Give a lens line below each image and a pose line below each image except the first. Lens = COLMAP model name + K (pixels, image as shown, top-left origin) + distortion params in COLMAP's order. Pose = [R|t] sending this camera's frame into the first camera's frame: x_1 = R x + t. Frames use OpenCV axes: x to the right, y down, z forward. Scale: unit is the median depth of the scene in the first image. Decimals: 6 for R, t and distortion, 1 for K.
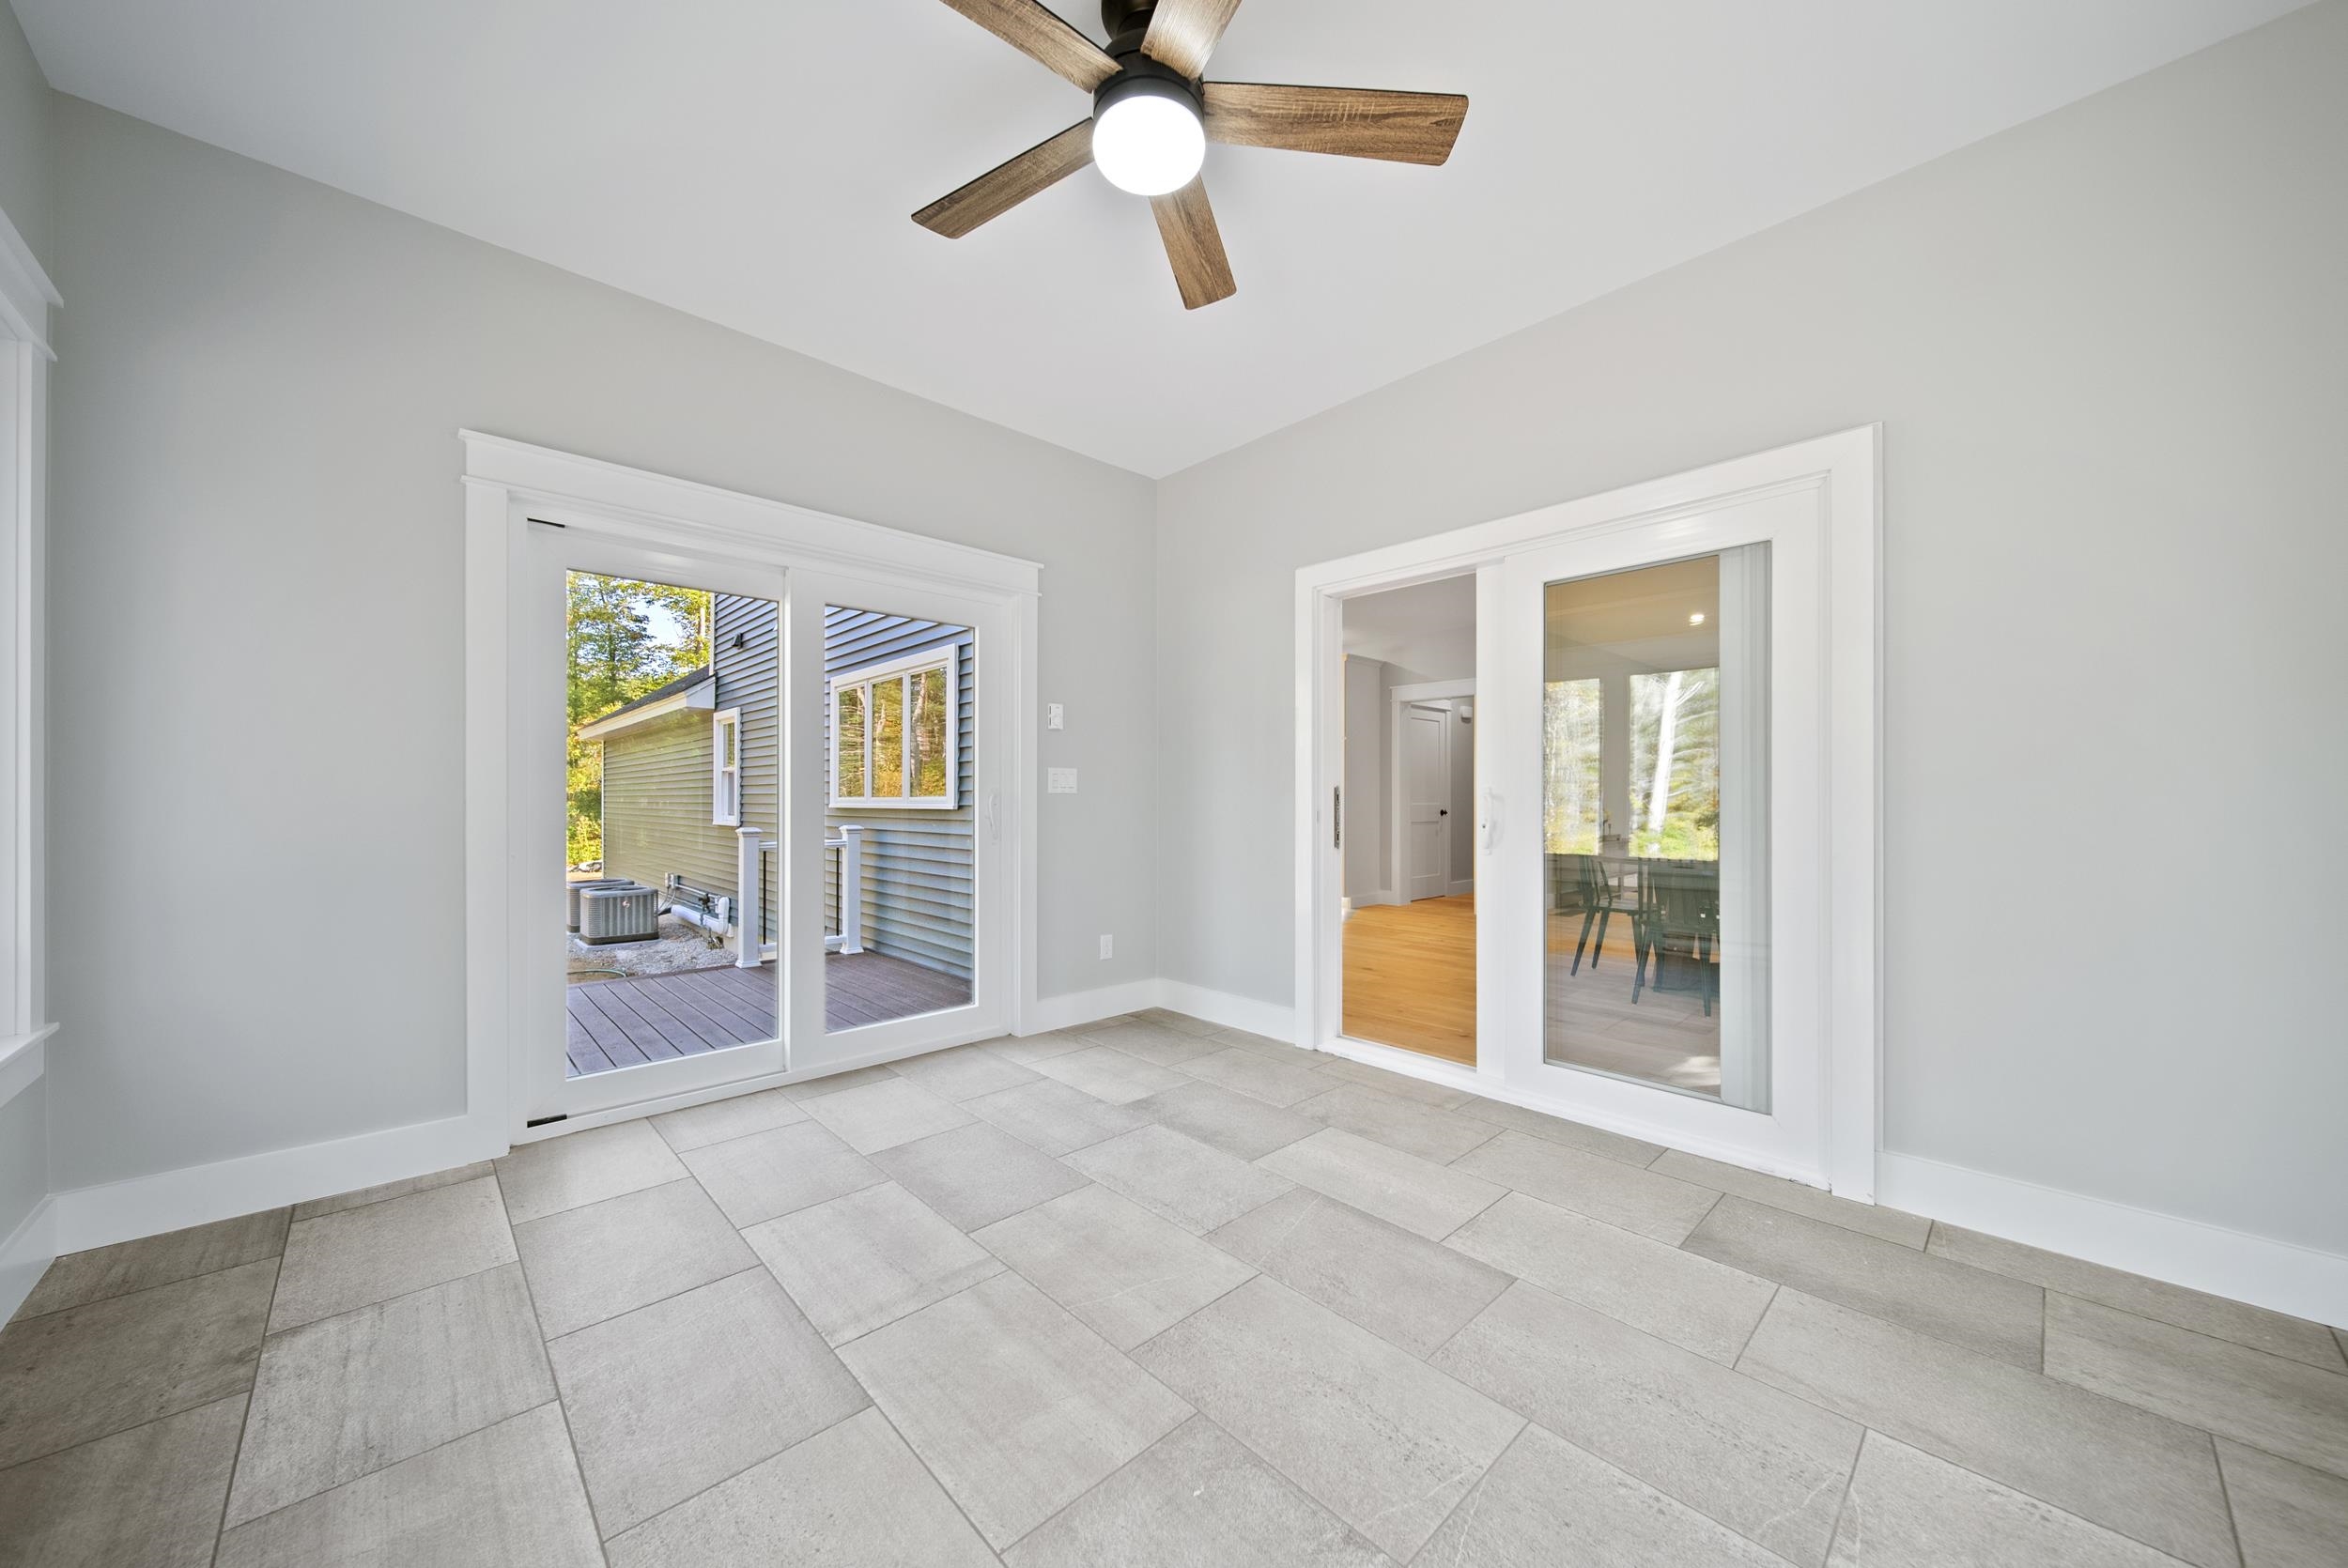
lens RADIAL K [[830.1, 0, 1175.0], [0, 830.1, 789.5], [0, 0, 1]] dist [0.001928, -0.002580]
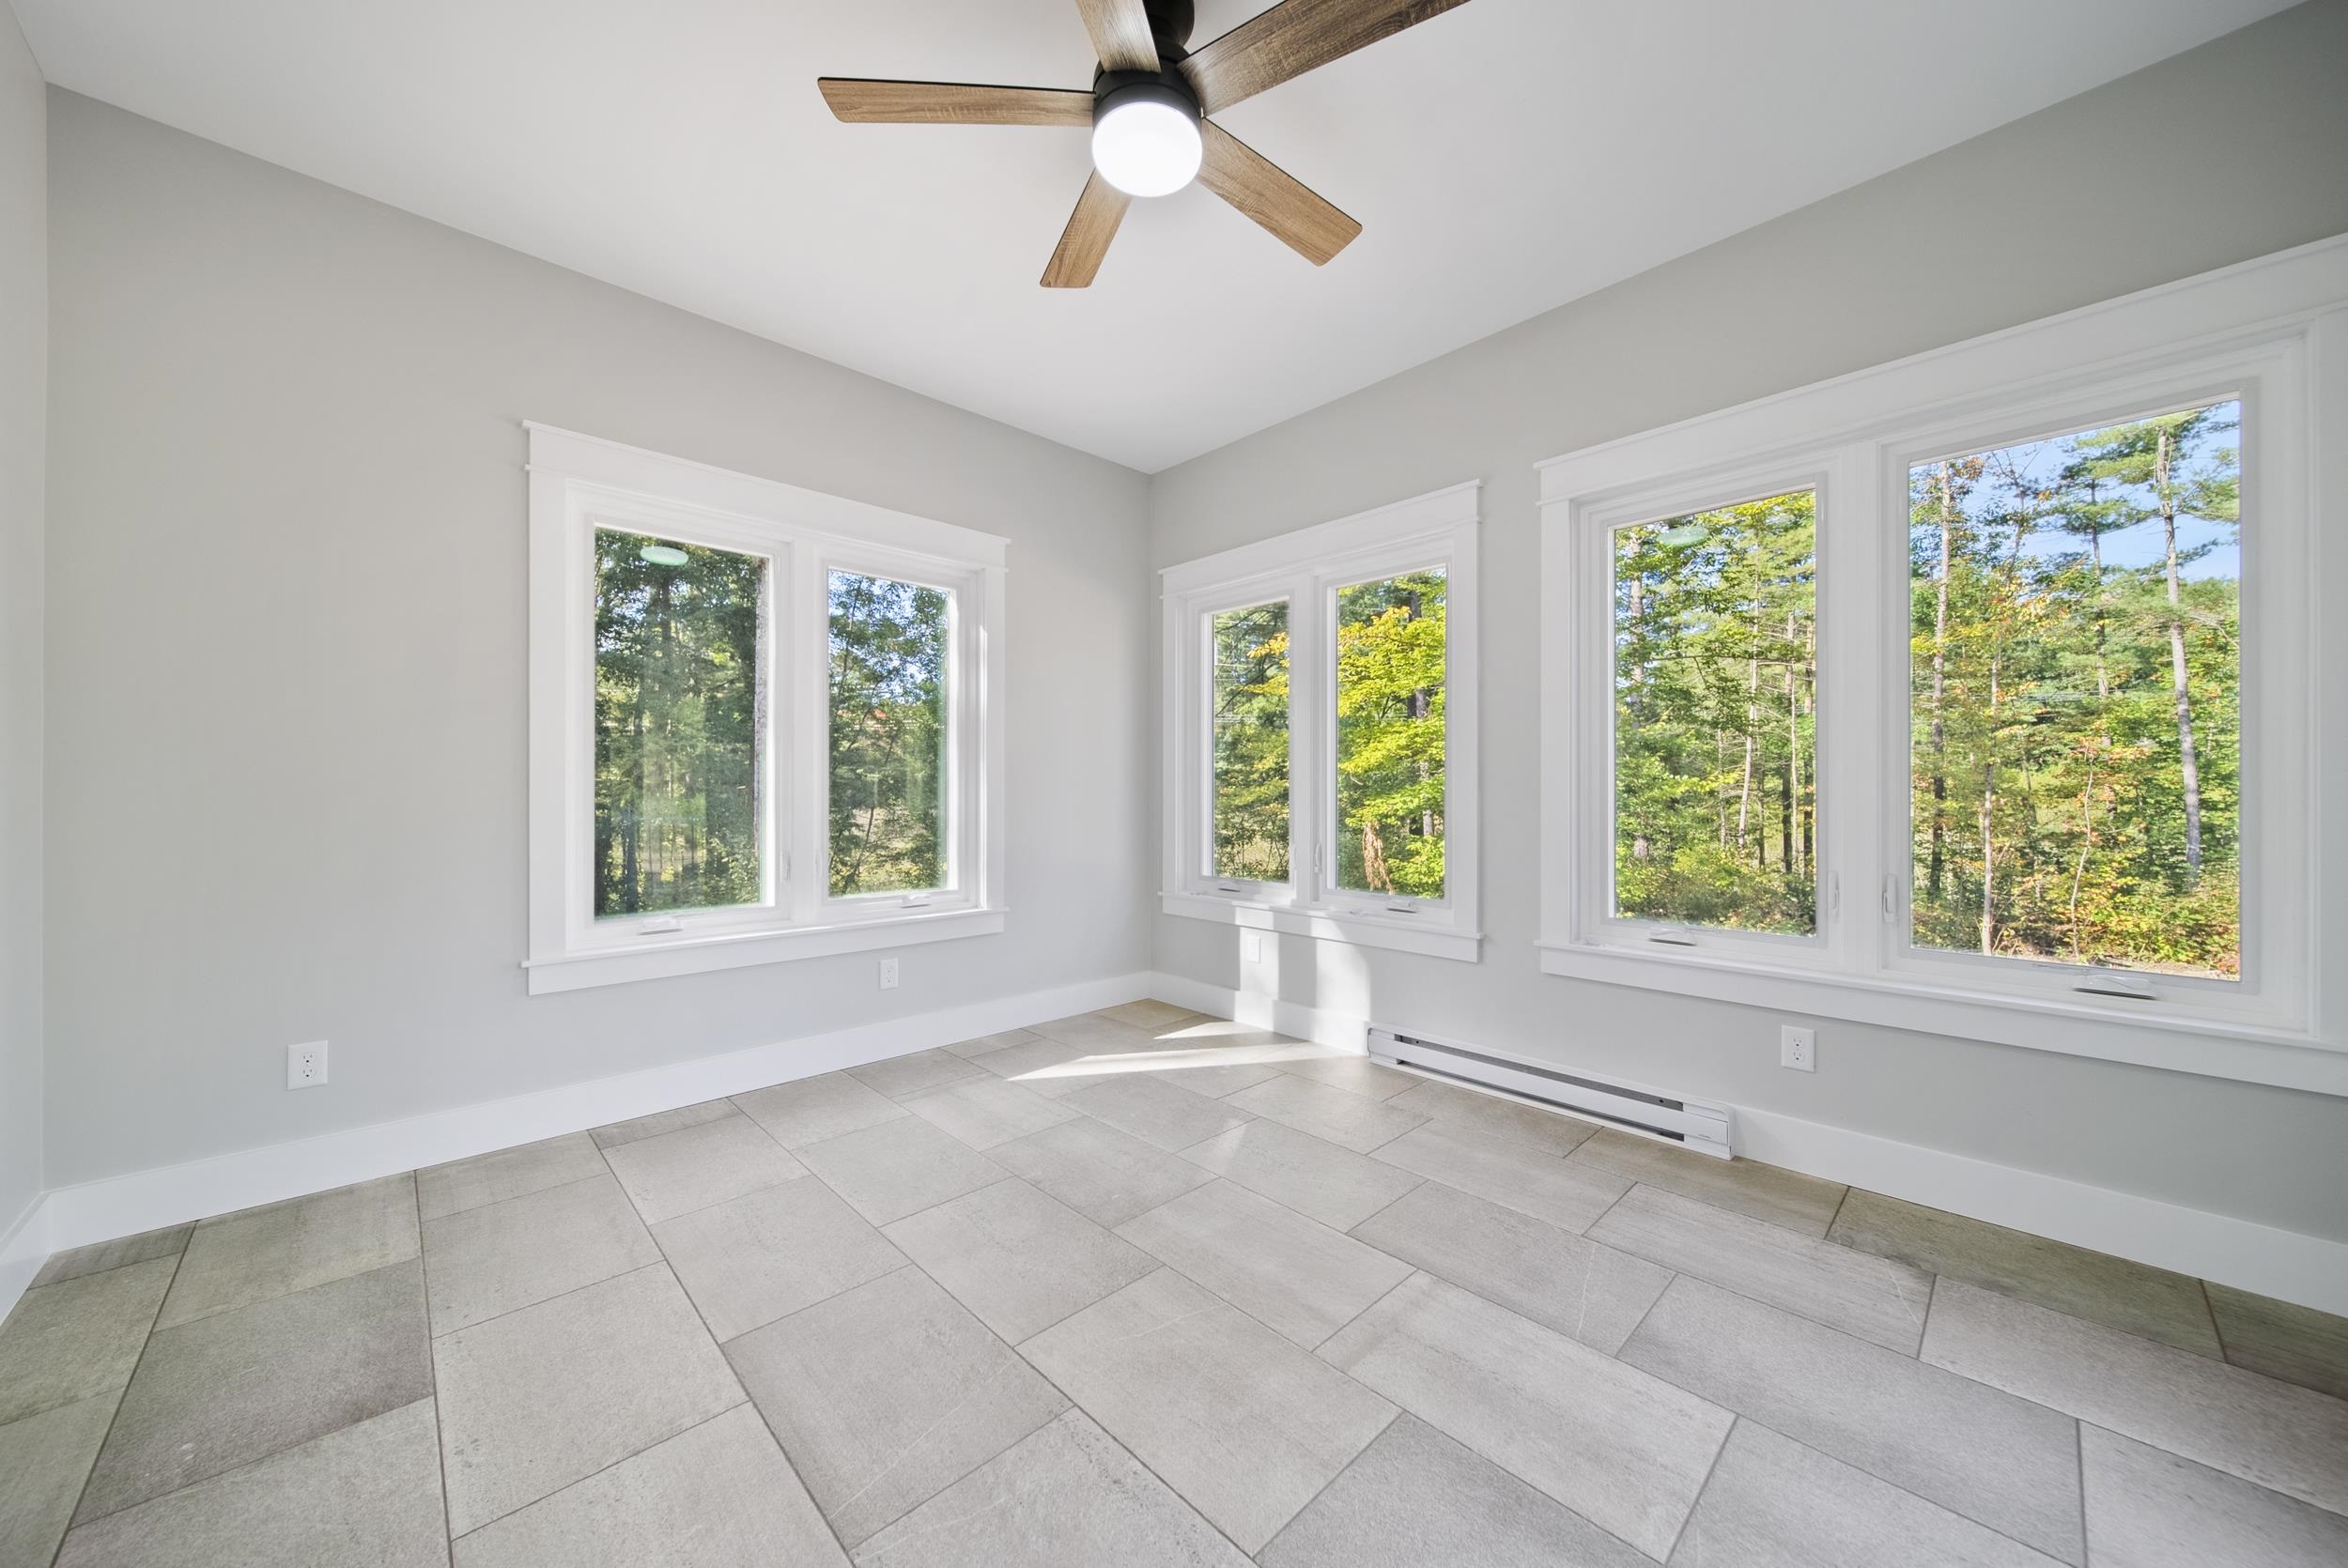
lens RADIAL K [[830.1, 0, 1175.0], [0, 830.1, 789.5], [0, 0, 1]] dist [0.001928, -0.002580]
pose [[-0.999955, -0.001701, -0.009280, -0.056865], [-0.001643, 0.999979, -0.006339, 0.014299], [0.009291, -0.006324, -0.999937, 1.997243]]
